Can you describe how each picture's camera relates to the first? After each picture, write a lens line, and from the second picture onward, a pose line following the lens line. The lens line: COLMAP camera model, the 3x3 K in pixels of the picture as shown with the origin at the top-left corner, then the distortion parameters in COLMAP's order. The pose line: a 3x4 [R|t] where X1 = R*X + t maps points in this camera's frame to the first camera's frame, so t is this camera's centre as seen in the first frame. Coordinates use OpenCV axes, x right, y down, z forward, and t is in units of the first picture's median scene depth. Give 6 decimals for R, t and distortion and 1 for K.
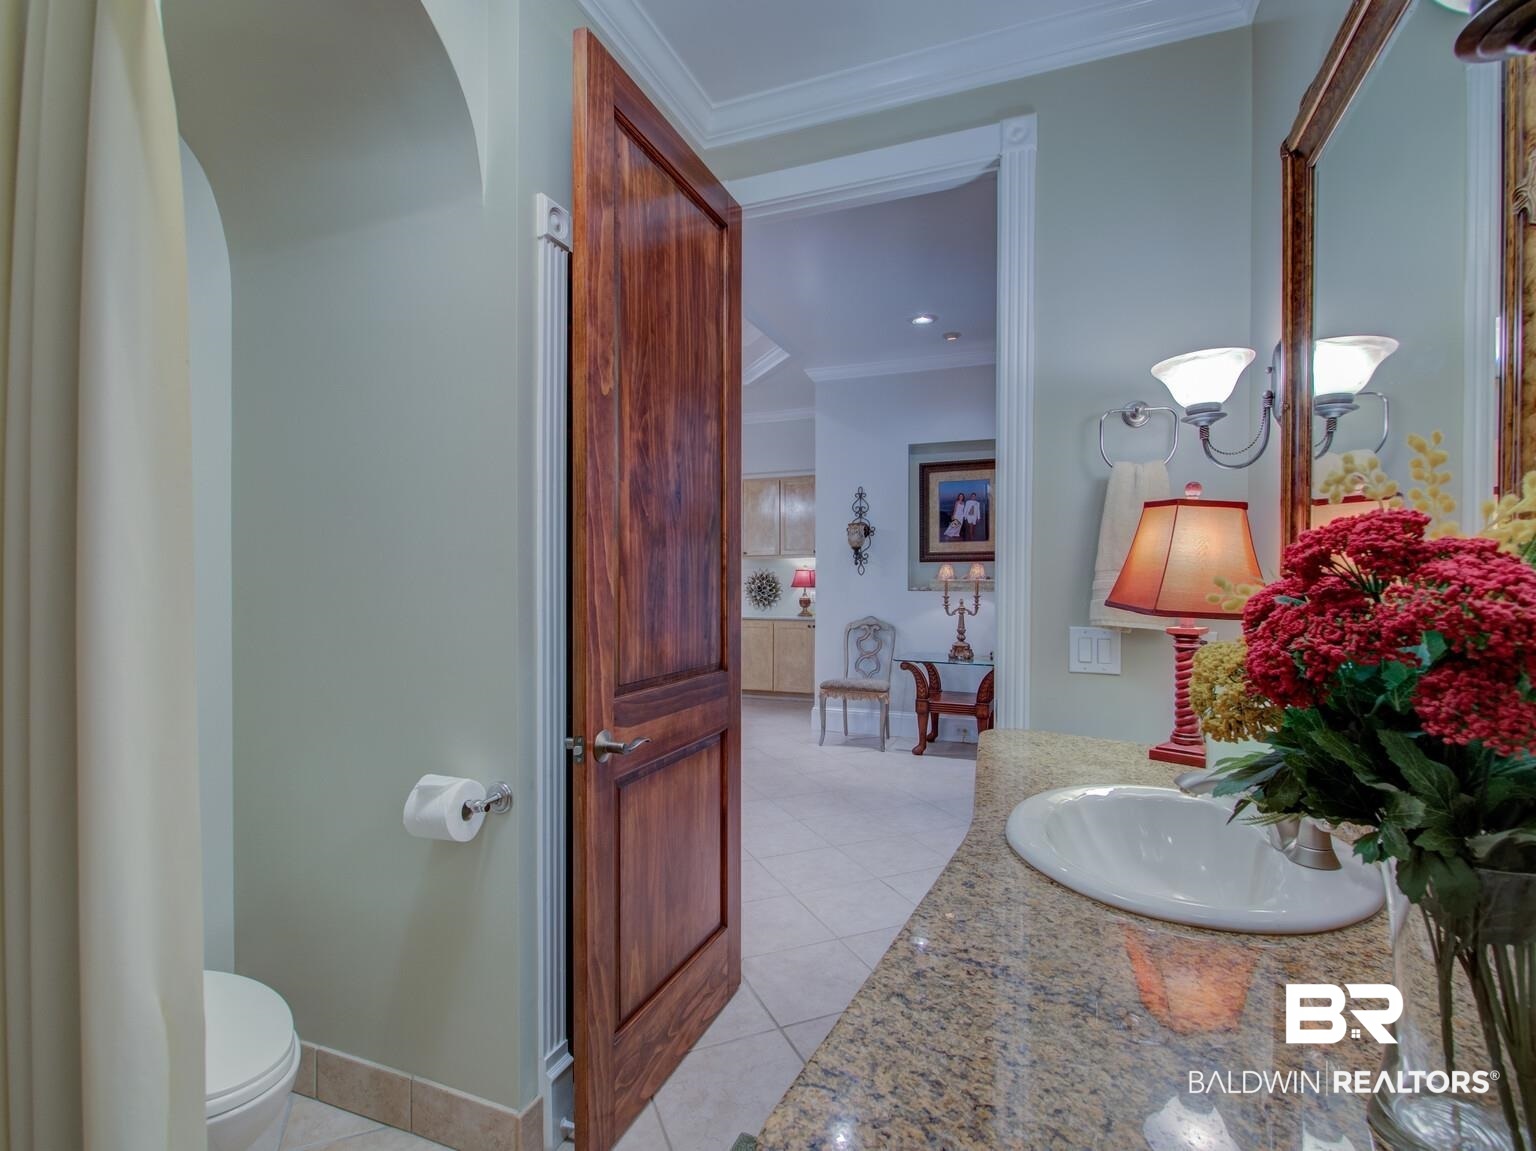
lens RADIAL K [[749.8, 0, 805.7], [0, 749.8, 584.5], [0, 0, 1]] dist [-0.022174, 0.000120]
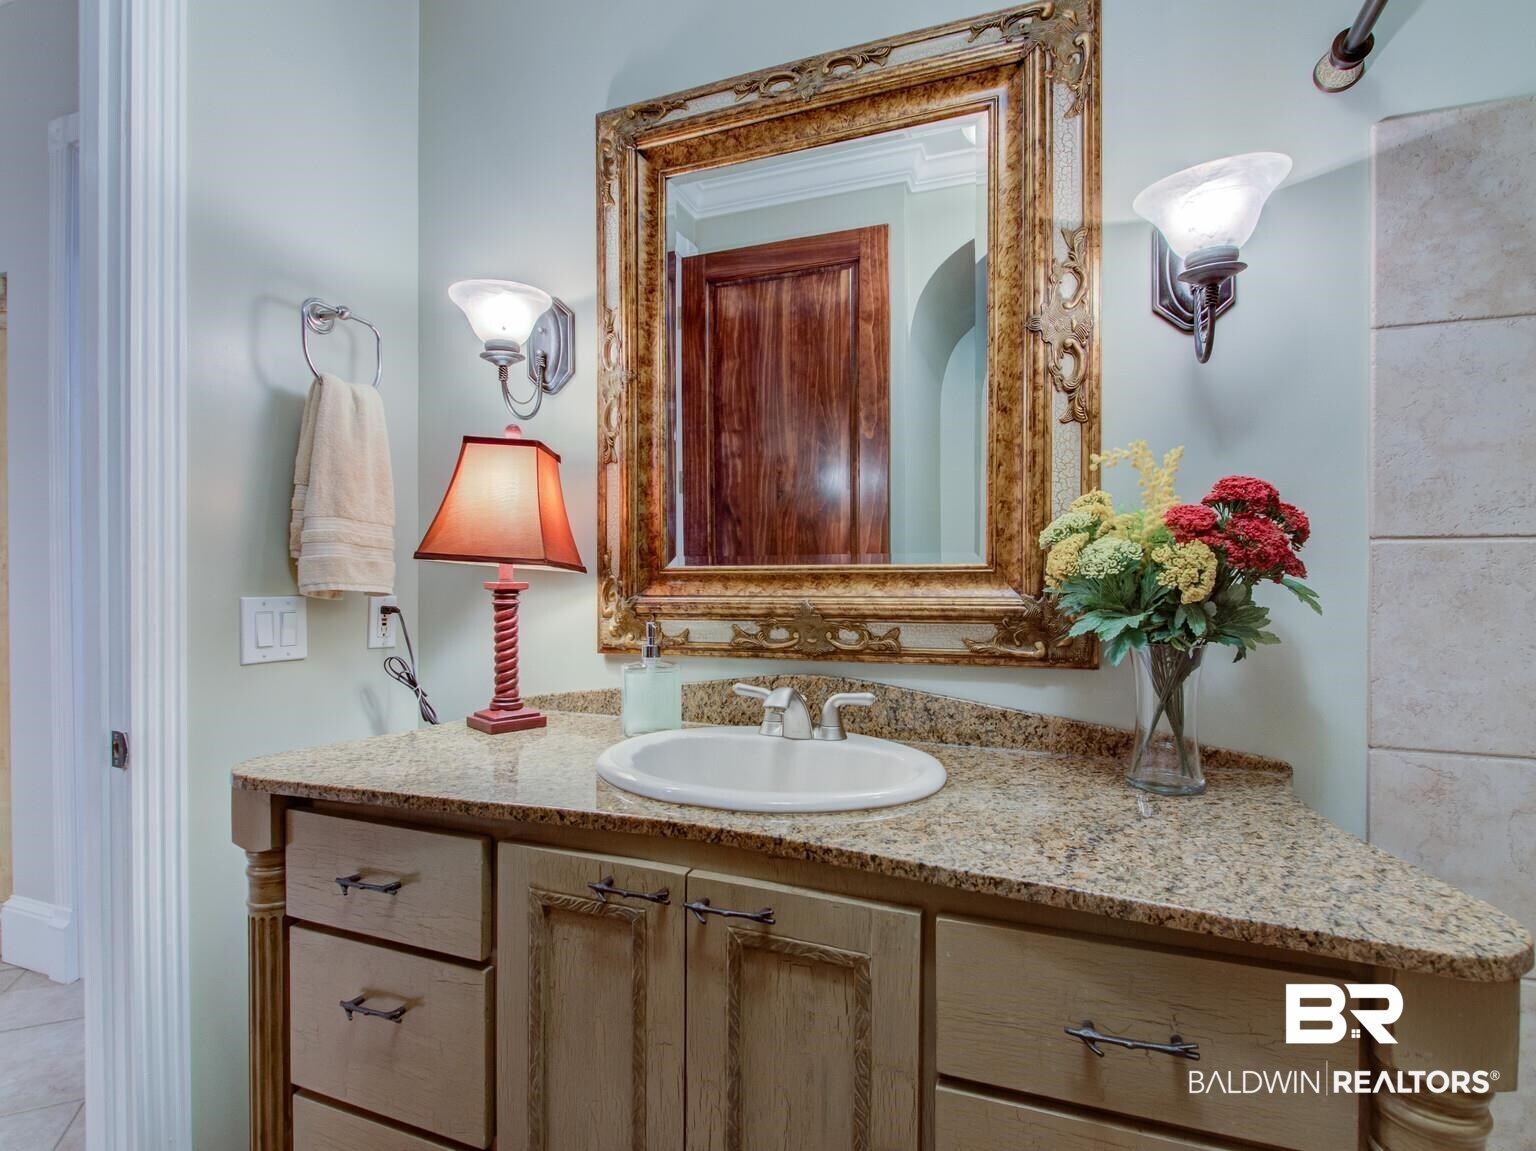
lens RADIAL K [[738.5, 0, 770.0], [0, 738.5, 587.8], [0, 0, 1]] dist [0.009466, -0.010737]
pose [[0.004585, -0.008991, 0.999949, -0.481354], [0.001786, 0.999958, 0.008983, 0.068915], [-0.999988, 0.001745, 0.004600, 0.834992]]
